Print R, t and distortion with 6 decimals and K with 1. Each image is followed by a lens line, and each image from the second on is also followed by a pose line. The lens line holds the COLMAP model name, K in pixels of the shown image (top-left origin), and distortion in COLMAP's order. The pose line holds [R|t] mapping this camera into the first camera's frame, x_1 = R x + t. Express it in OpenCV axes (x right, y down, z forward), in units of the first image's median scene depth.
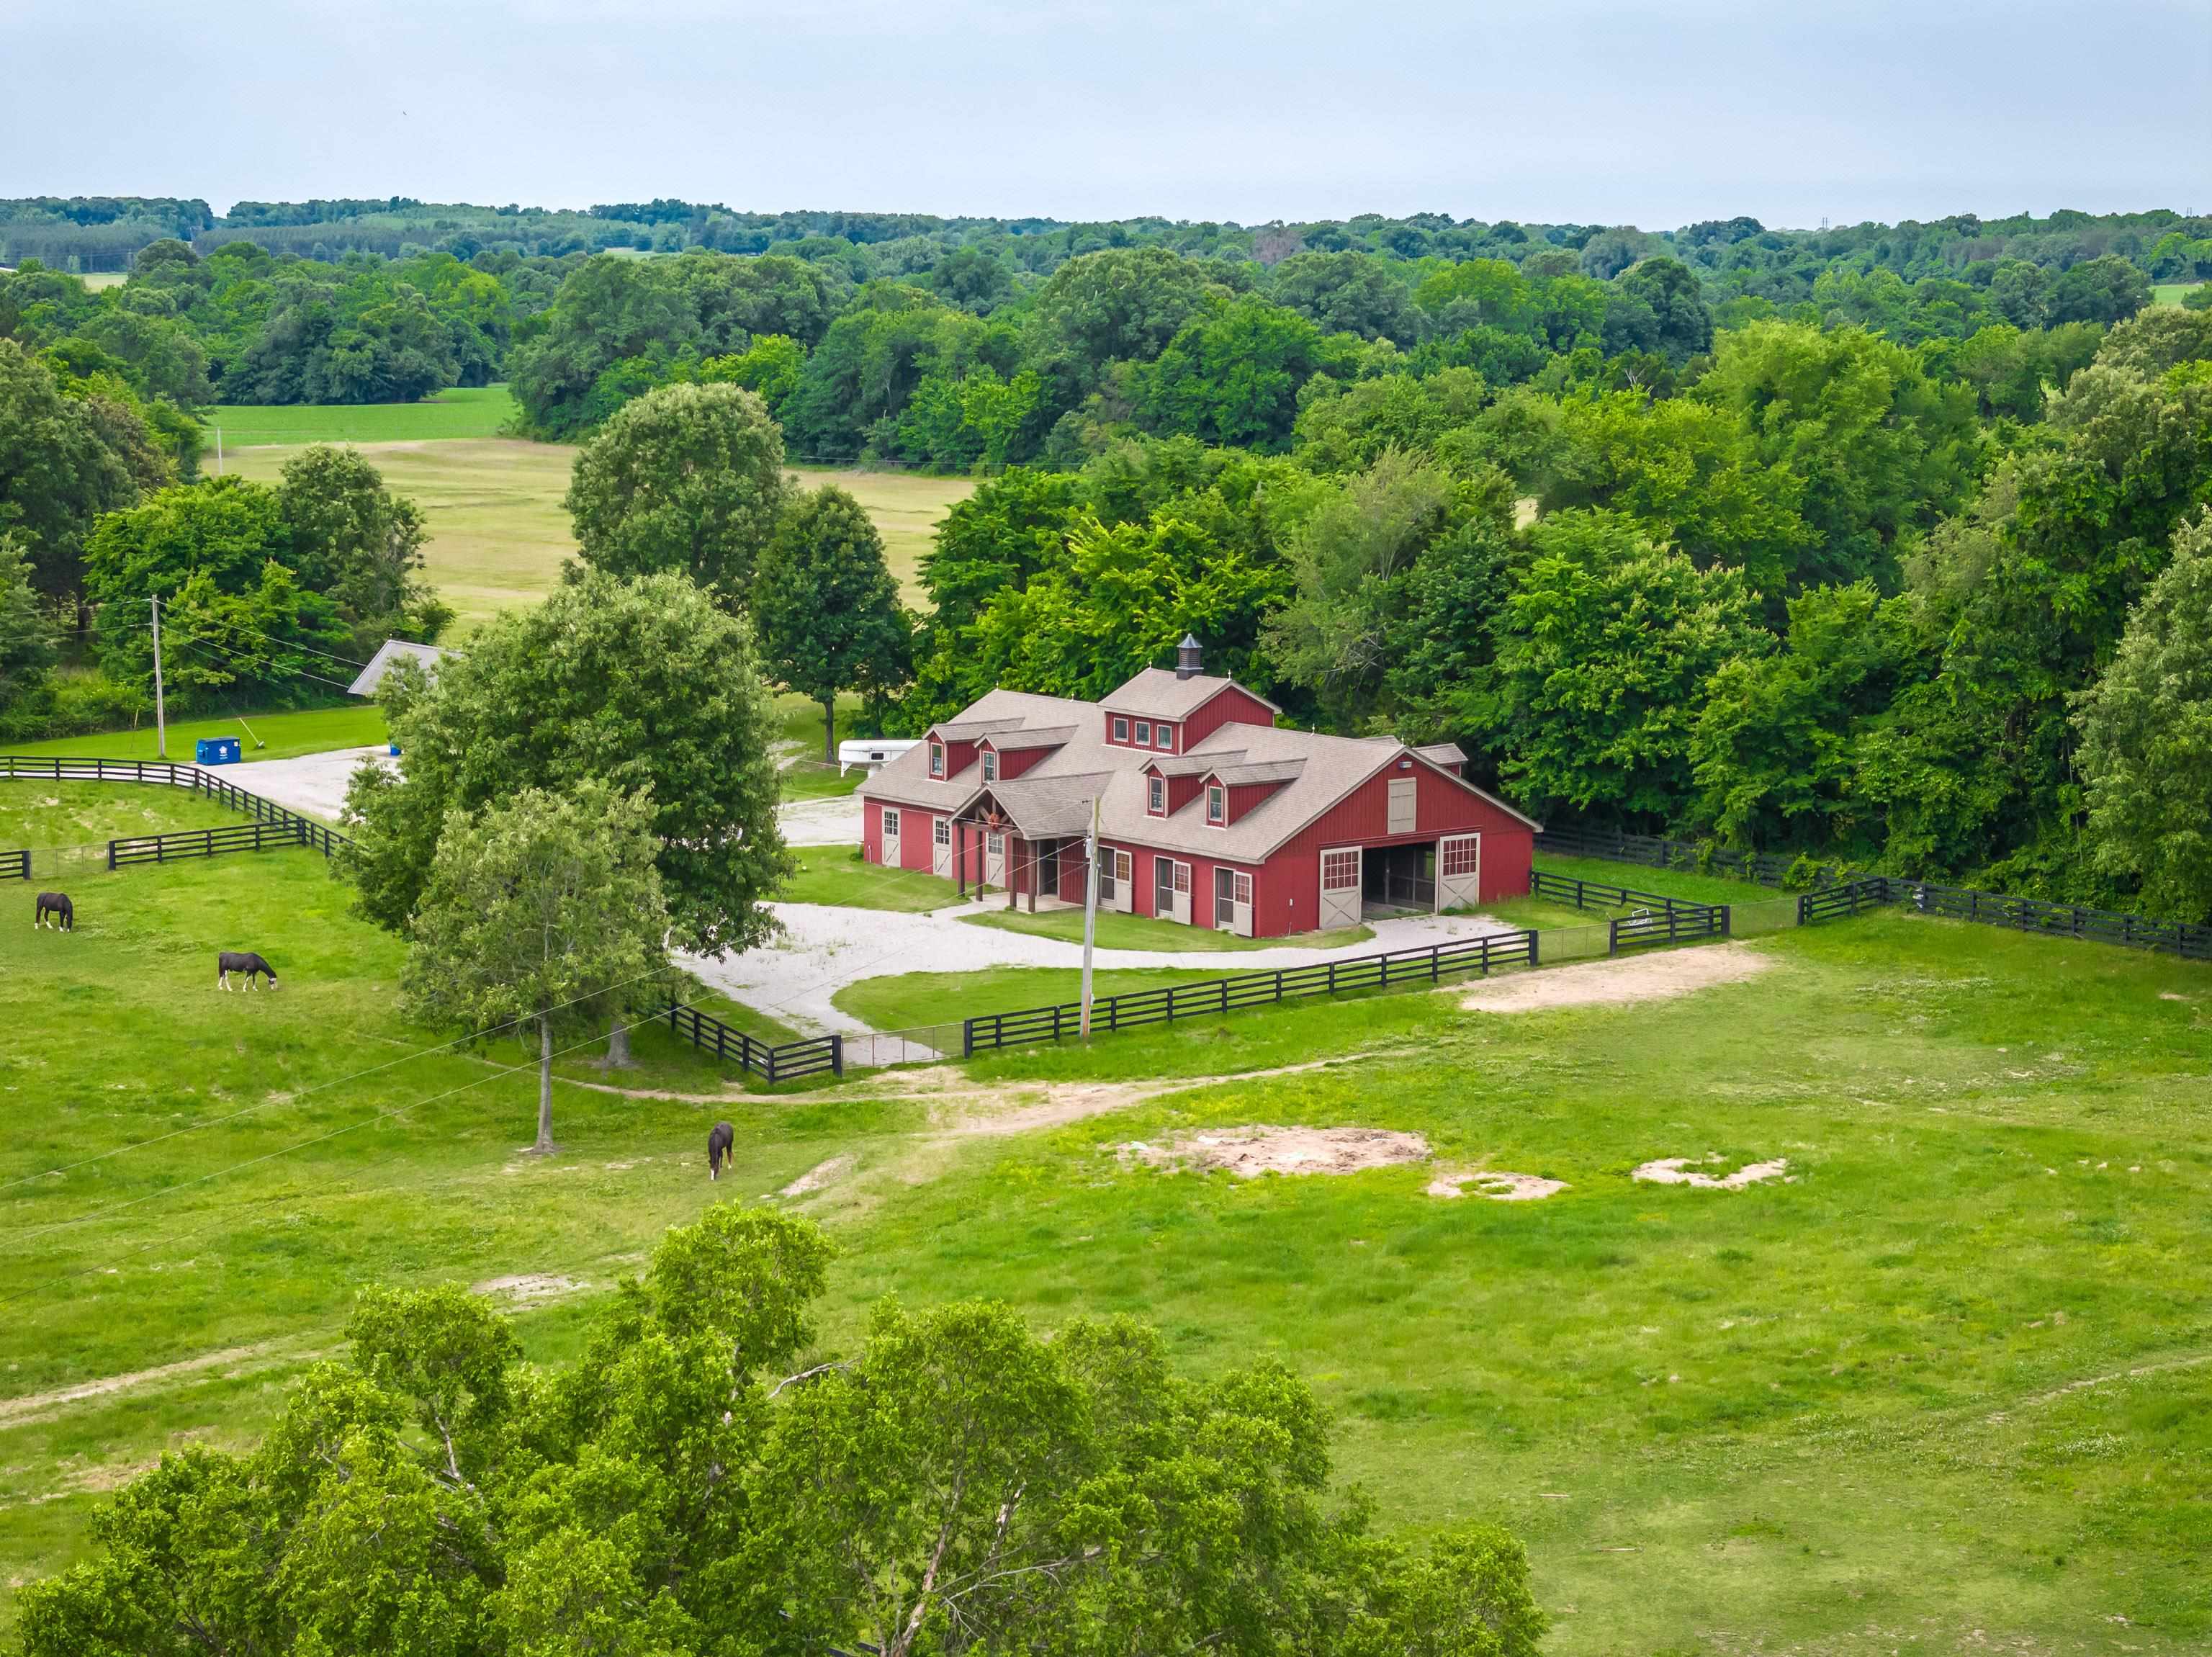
lens RADIAL K [[4465.3, 0, 1106.0], [0, 4465.3, 828.5], [0, 0, 1]] dist [0.082713, 0.469048]
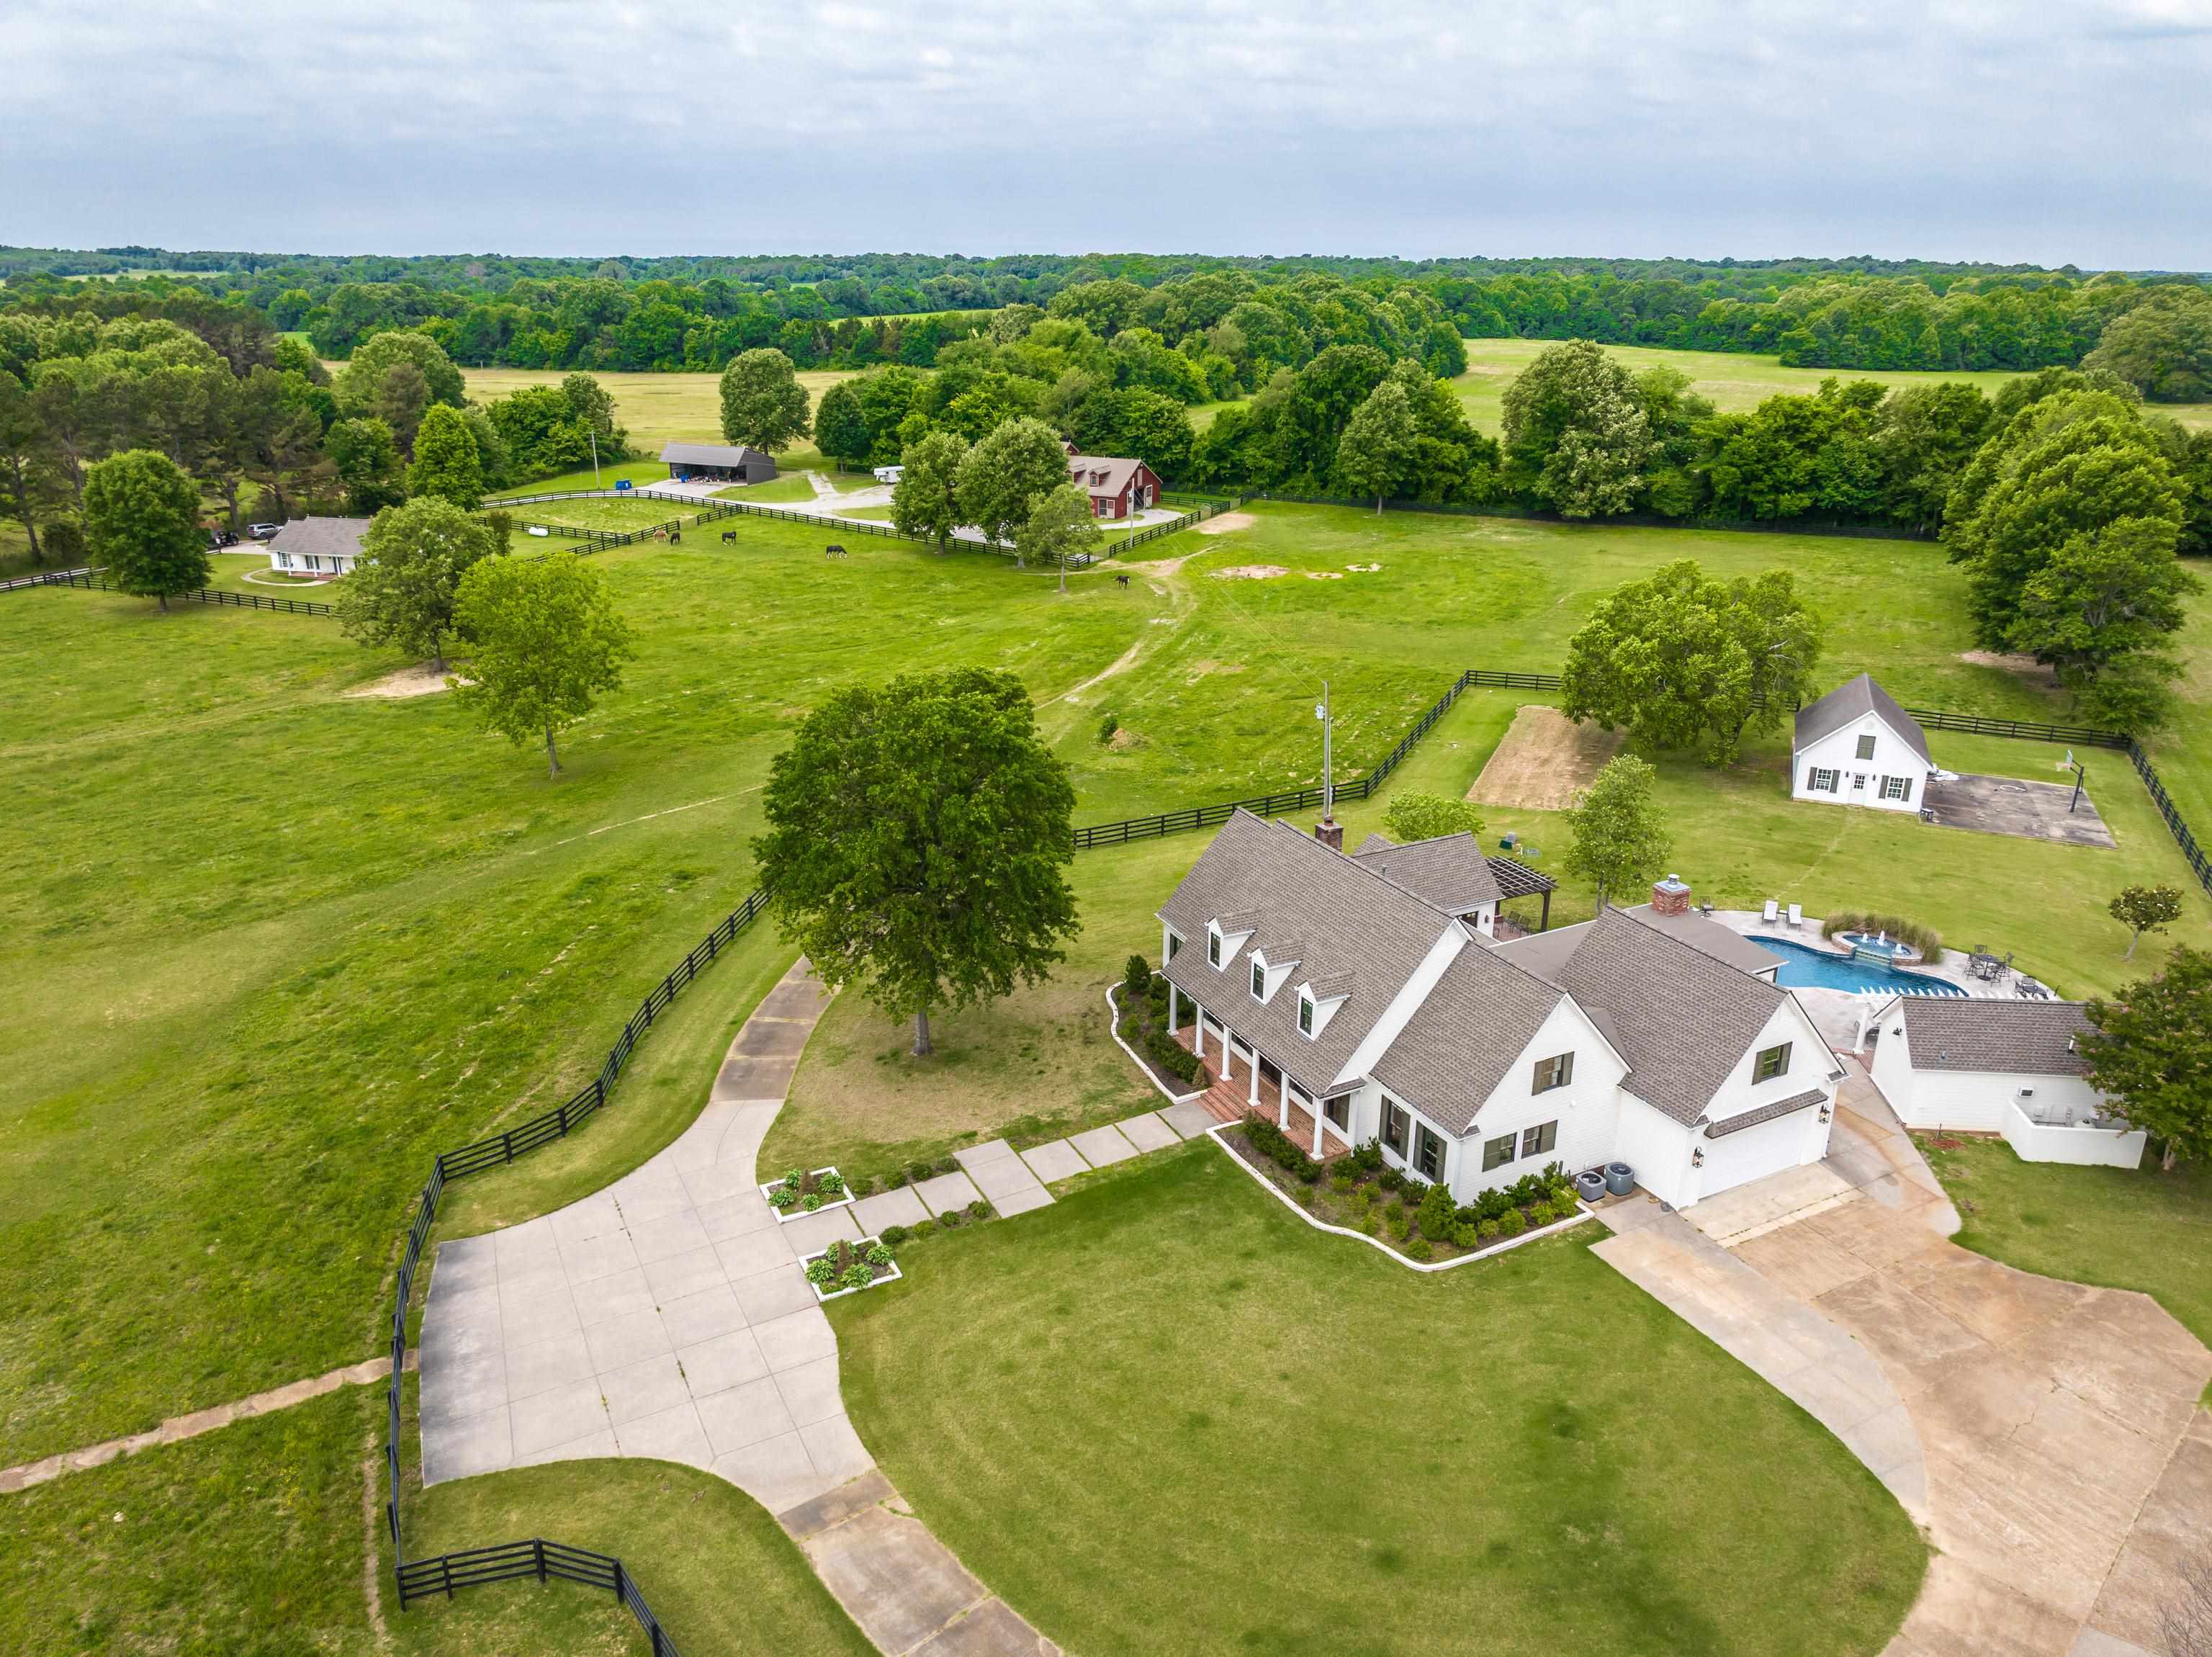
lens RADIAL K [[1534.6, 0, 1184.5], [0, 1534.6, 833.7], [0, 0, 1]] dist [-0.017685, 0.005436]
pose [[0.877667, -0.161455, 0.451257, -0.453181], [0.055895, 0.969606, 0.238202, -0.017349], [-0.476000, -0.183839, 0.860016, -0.078719]]
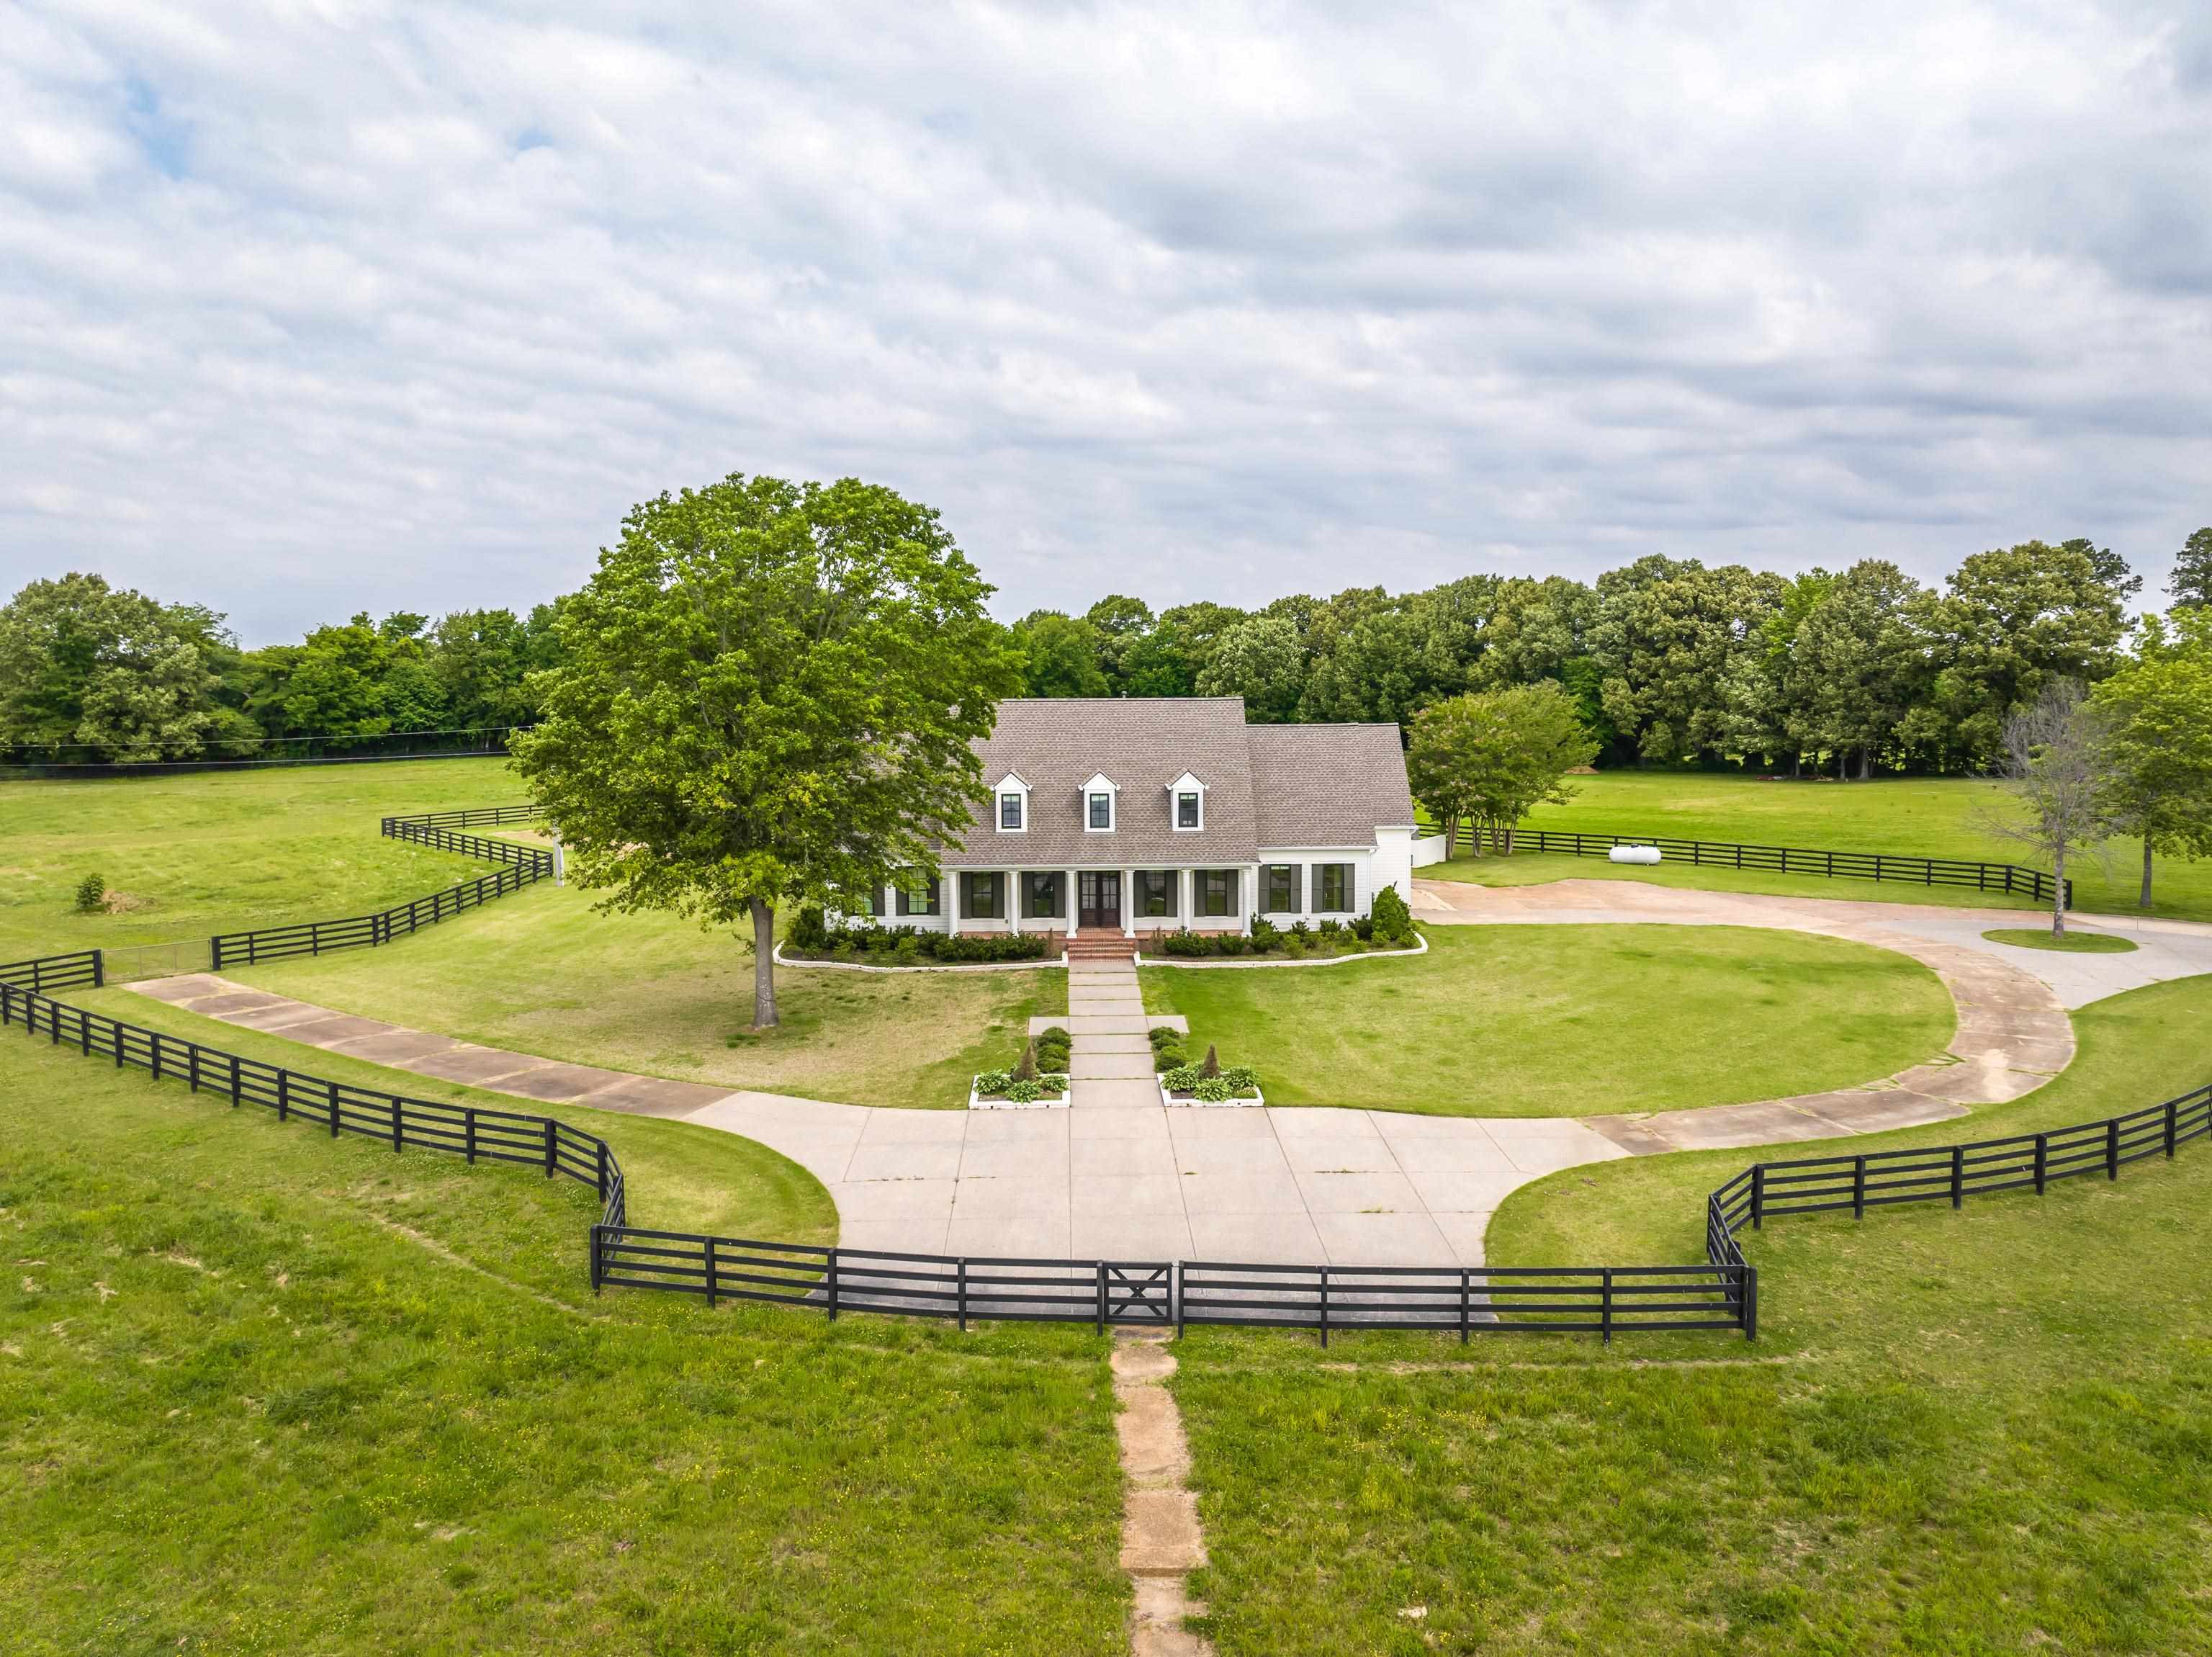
lens RADIAL K [[1523.9, 0, 1106.0], [0, 1523.9, 828.5], [0, 0, 1]] dist [-0.043813, 0.000120]
pose [[-0.040052, -0.094950, 0.994676, -0.609678], [0.140147, 0.985100, 0.099680, 0.067717], [-0.989320, 0.143393, -0.026148, 0.205731]]
